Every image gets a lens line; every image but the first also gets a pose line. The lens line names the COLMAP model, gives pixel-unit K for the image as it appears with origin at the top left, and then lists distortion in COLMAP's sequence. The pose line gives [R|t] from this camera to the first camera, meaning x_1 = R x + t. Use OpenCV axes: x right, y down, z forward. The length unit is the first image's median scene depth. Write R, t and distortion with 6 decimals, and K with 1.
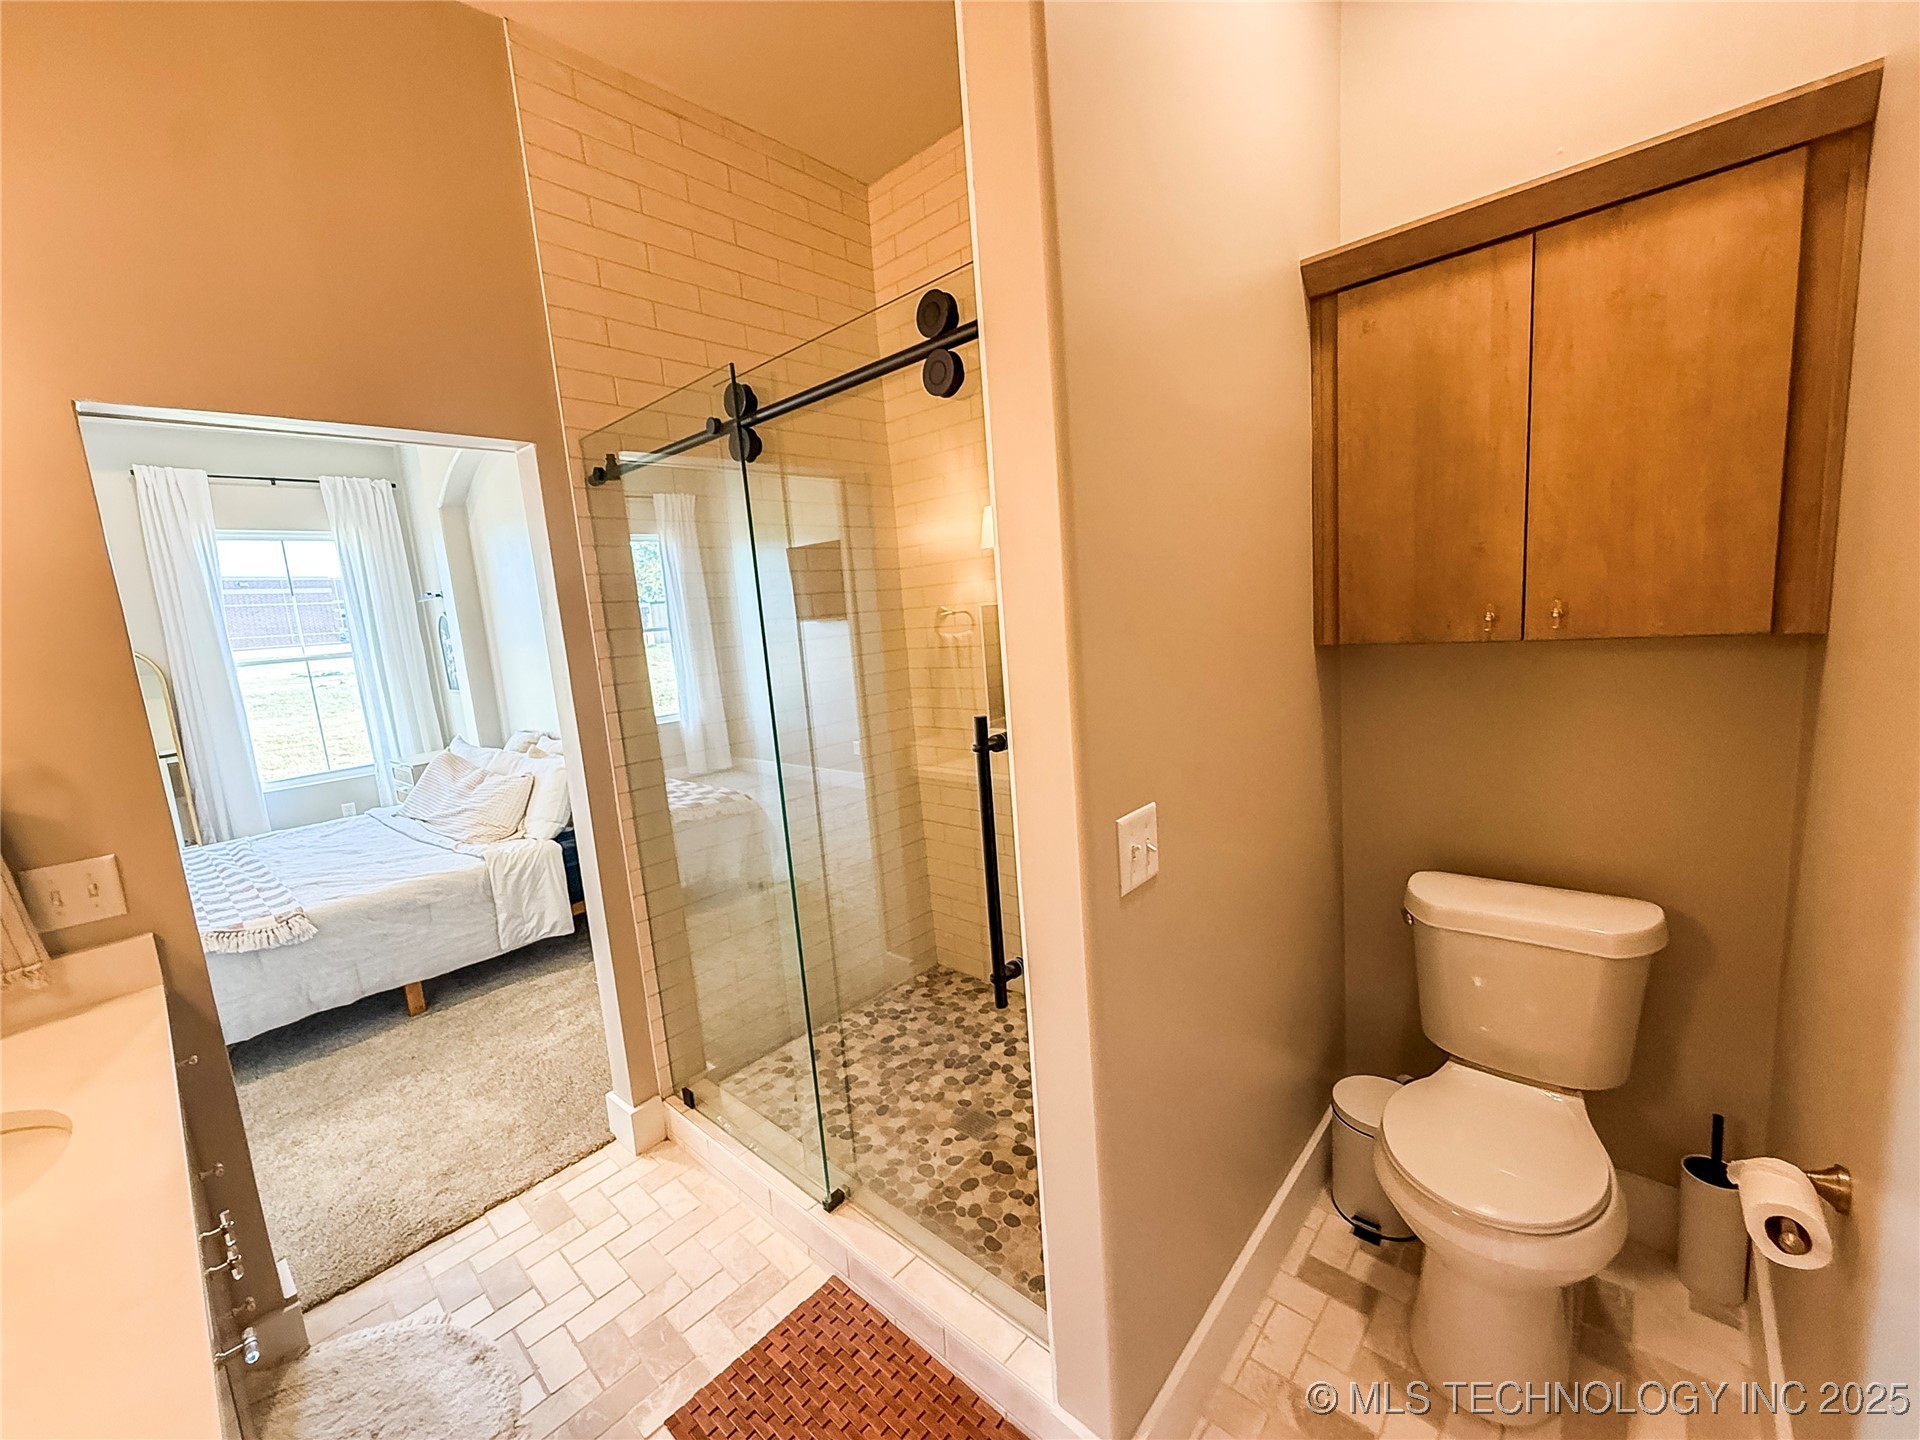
lens RADIAL K [[770.4, 0, 949.9], [0, 770.4, 718.5], [0, 0, 1]] dist [0.002659, -0.002016]
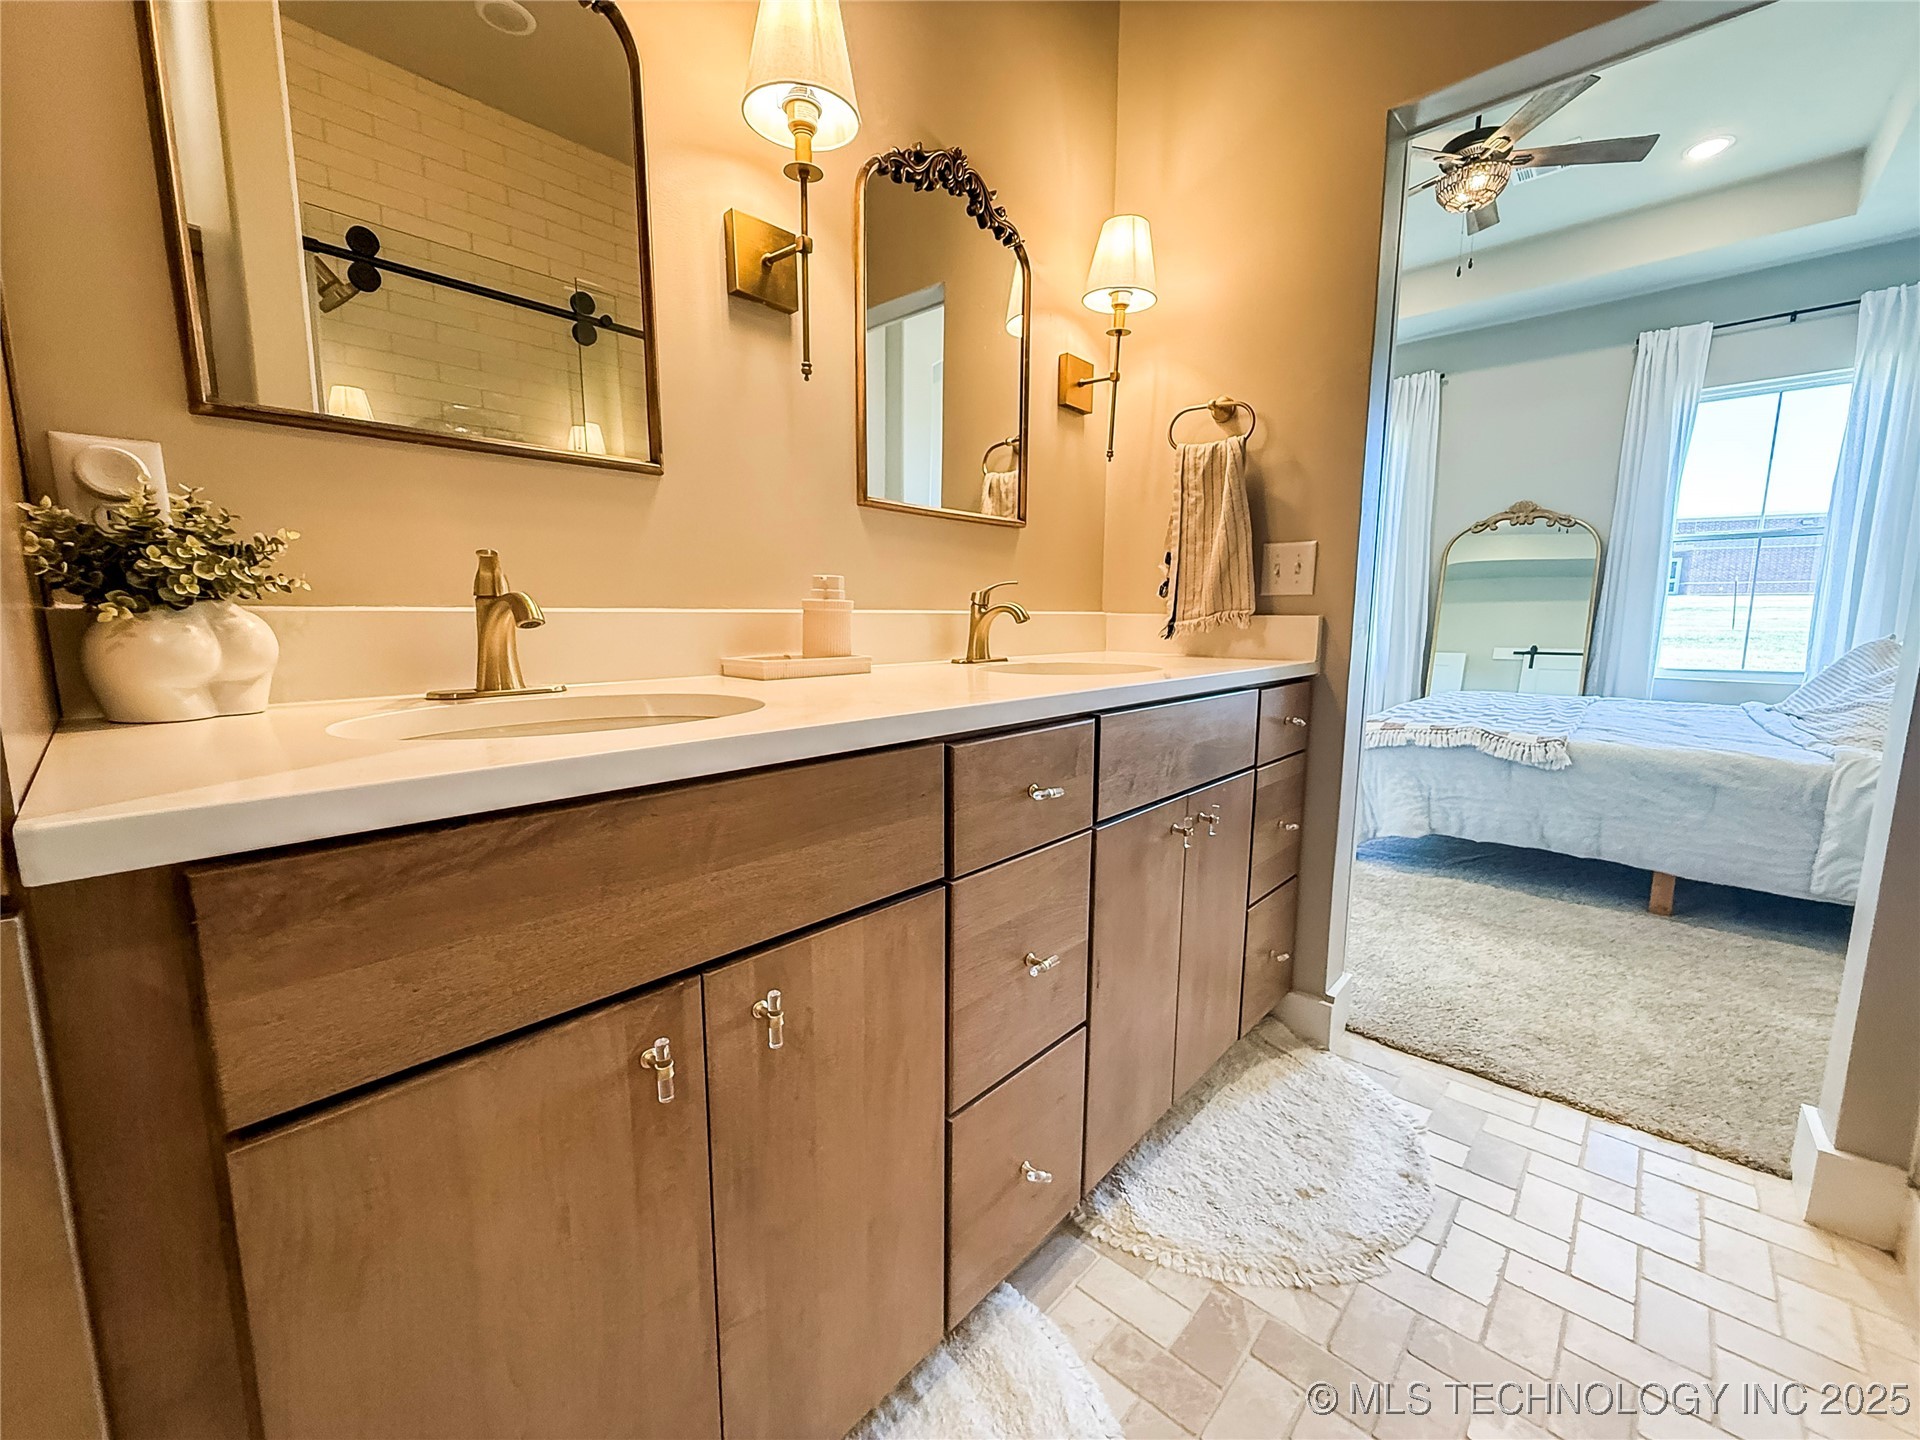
lens RADIAL K [[770.4, 0, 959.2], [0, 770.4, 726.8], [0, 0, 1]] dist [0.002659, -0.002016]
pose [[0.003068, 0.212378, -0.977183, 0.093749], [-0.150316, 0.966182, 0.209516, 0.241644], [0.988633, 0.146244, 0.034888, 0.395232]]
